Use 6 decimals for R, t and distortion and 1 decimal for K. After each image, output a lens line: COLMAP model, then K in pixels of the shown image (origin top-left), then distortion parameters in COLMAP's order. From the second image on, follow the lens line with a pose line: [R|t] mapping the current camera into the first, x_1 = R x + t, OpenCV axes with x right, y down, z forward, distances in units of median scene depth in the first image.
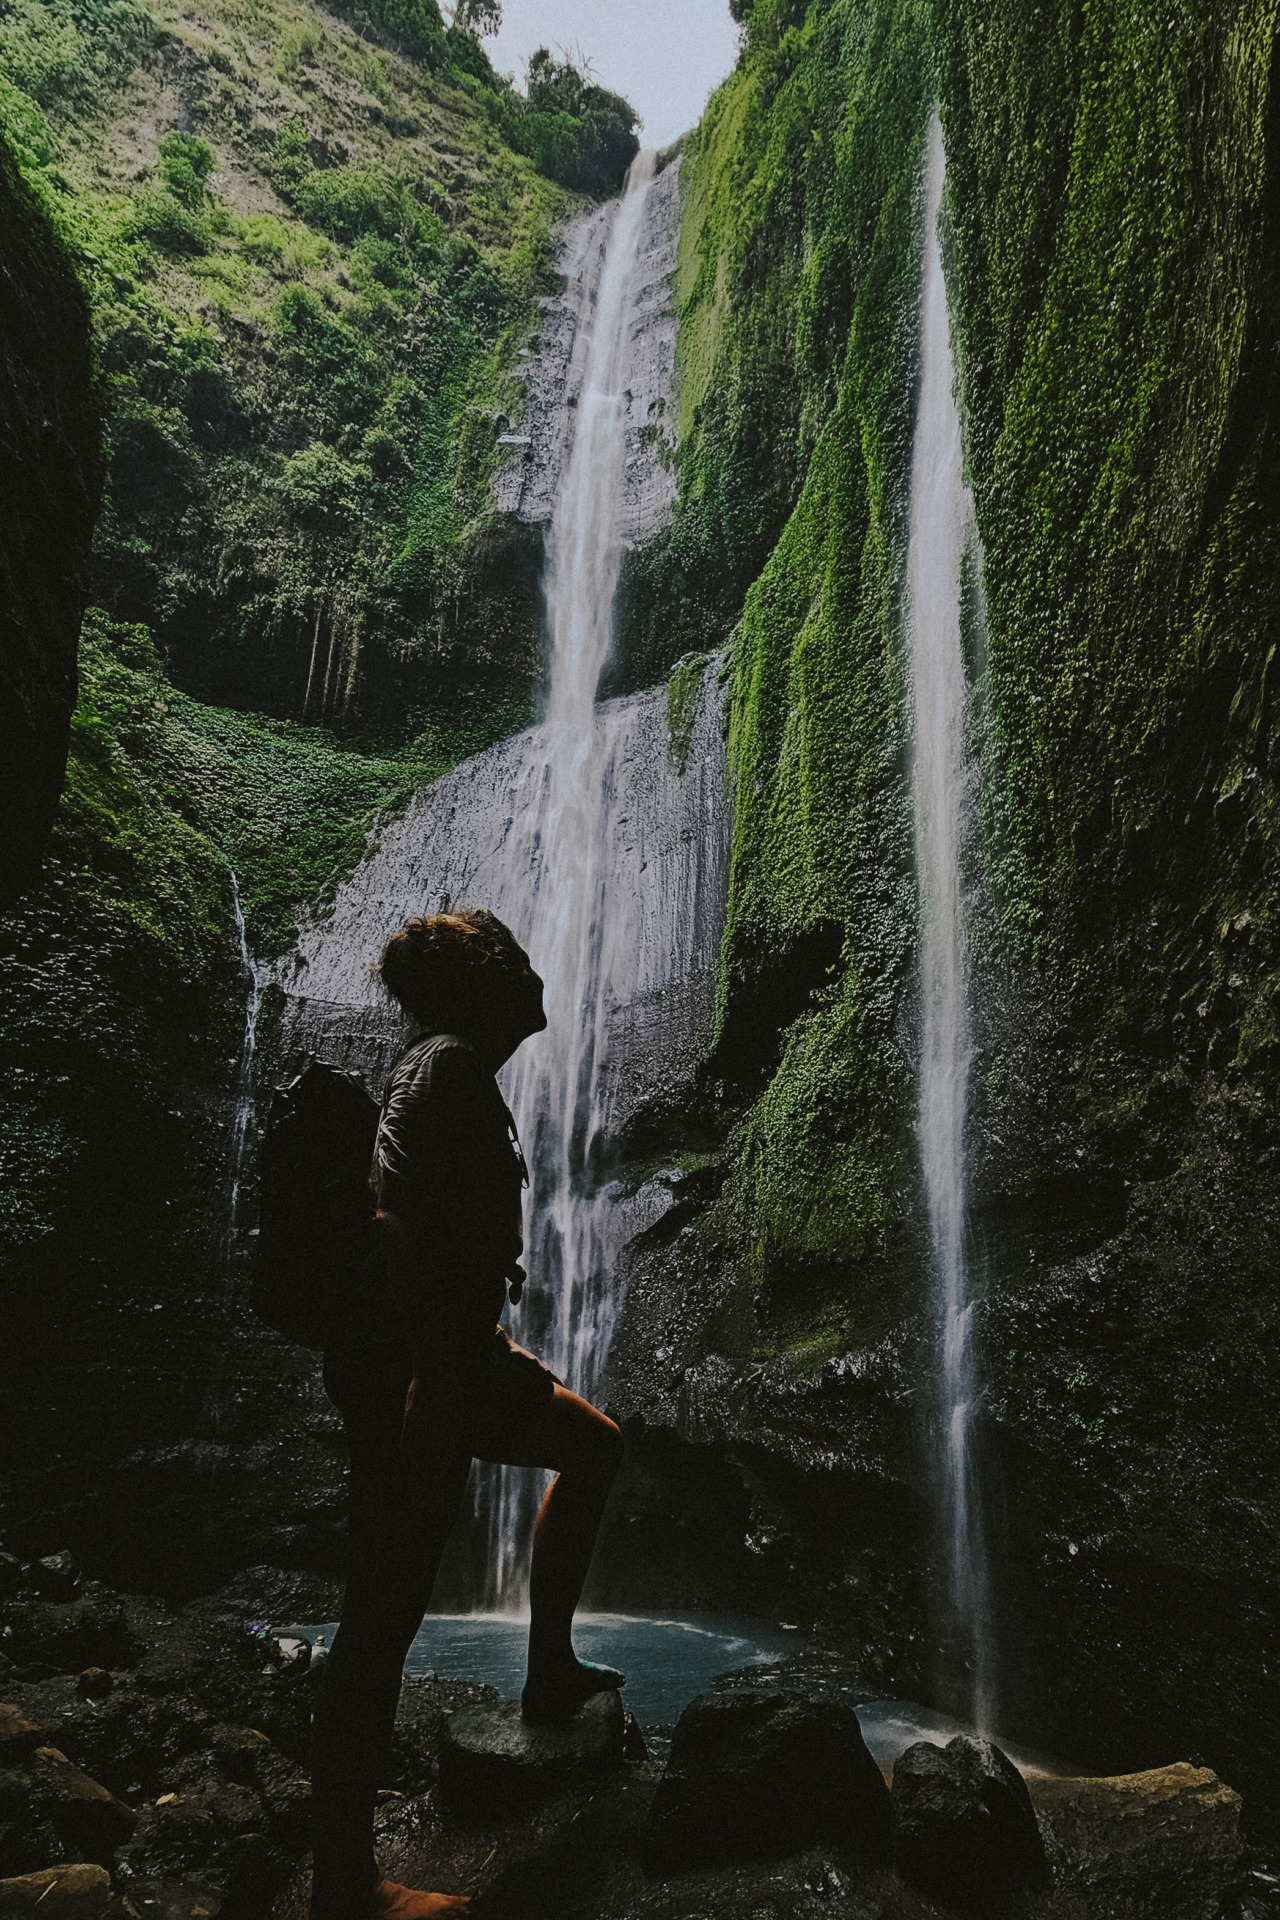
lens RADIAL K [[711.1, 0, 585.0], [0, 711.1, 960.3], [0, 0, 1]] dist [-0.000275, 0.000574]
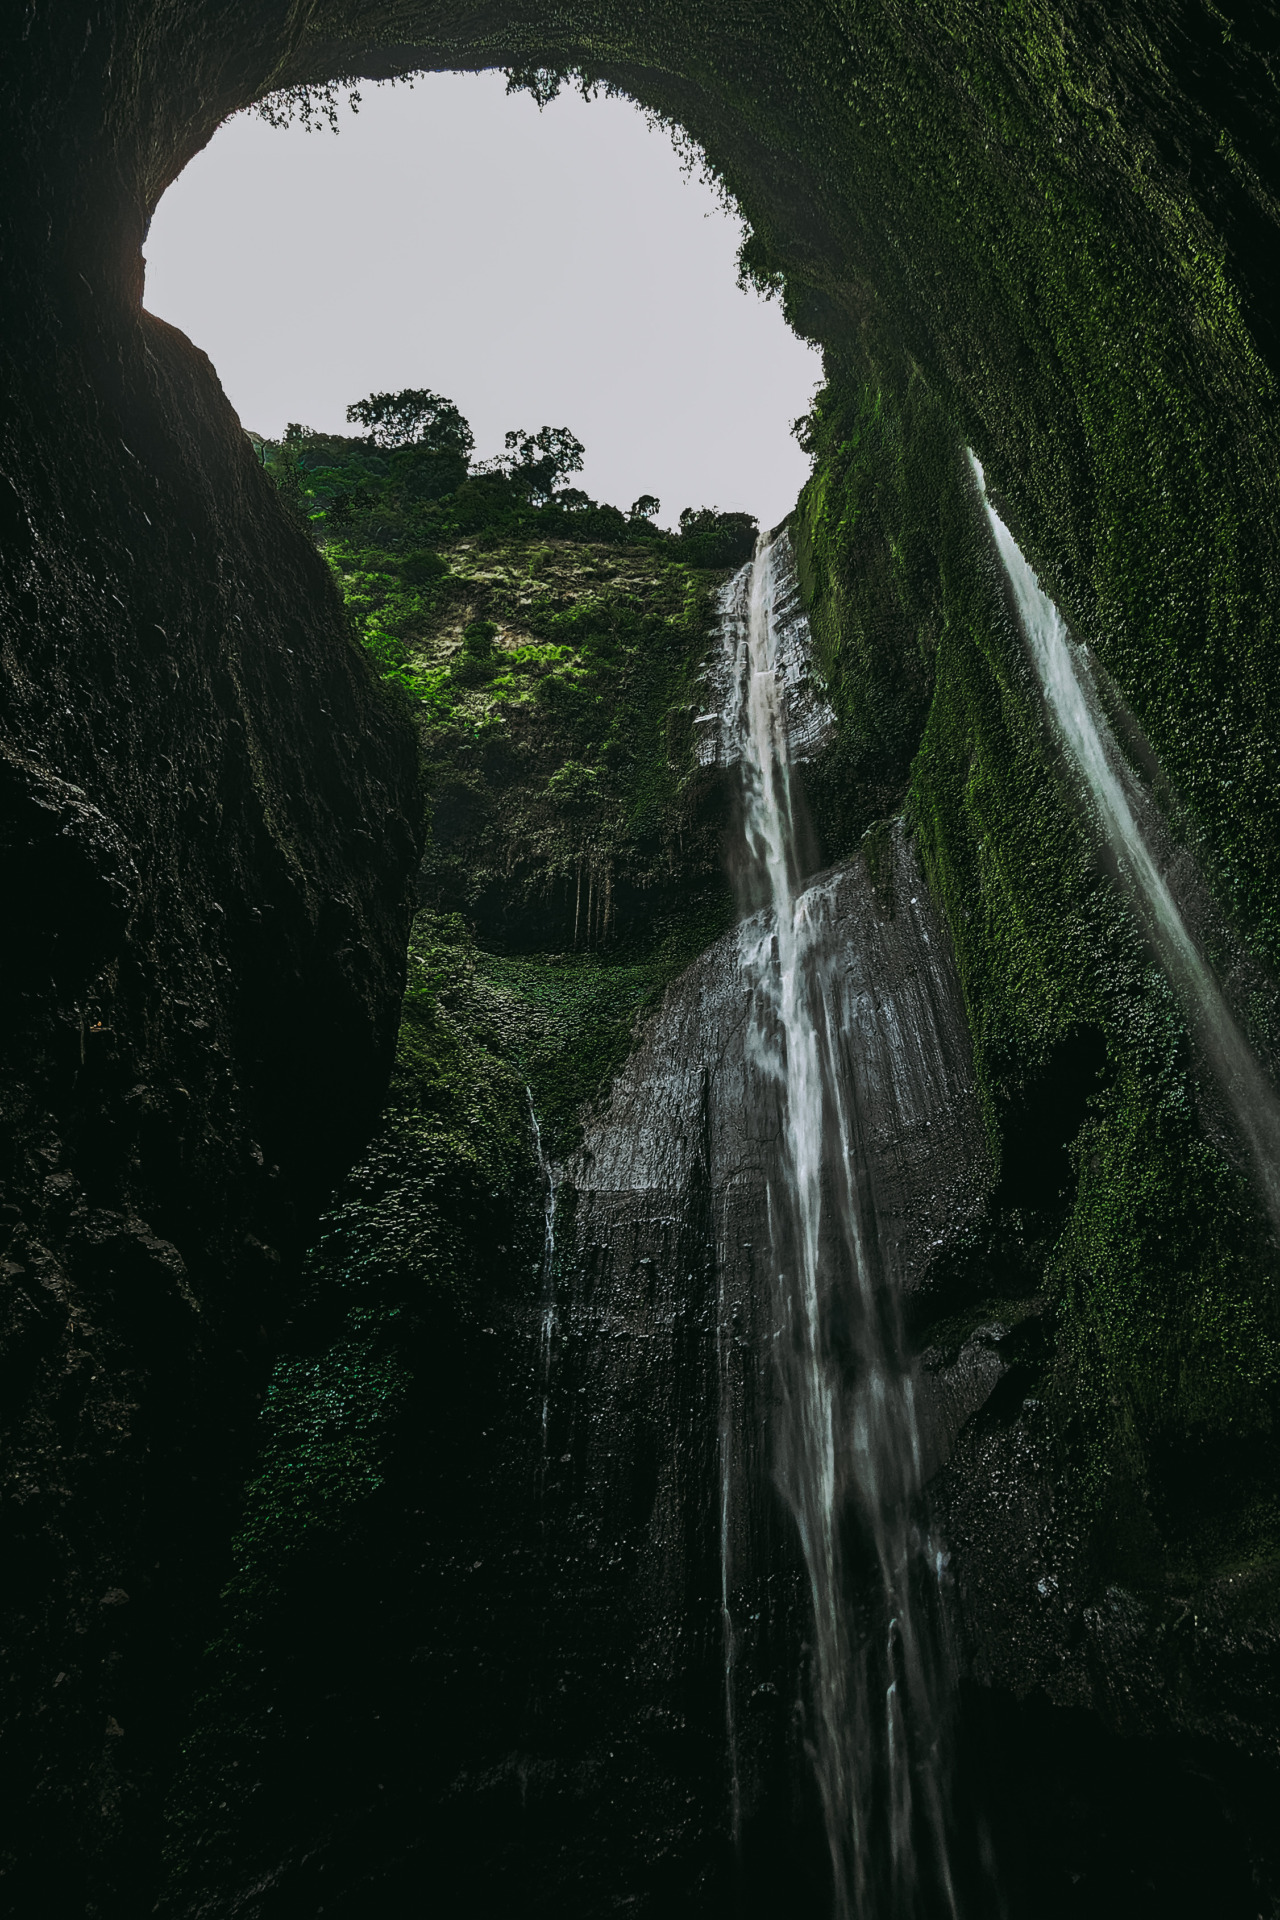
lens RADIAL K [[719.8, 0, 640.0], [0, 719.8, 960.0], [0, 0, 1]] dist [-0.003689, -0.000192]
pose [[0.951496, -0.205102, -0.229323, 0.002711], [0.114381, 0.927769, -0.355193, 0.145890], [0.285610, 0.311735, 0.906228, -0.117051]]
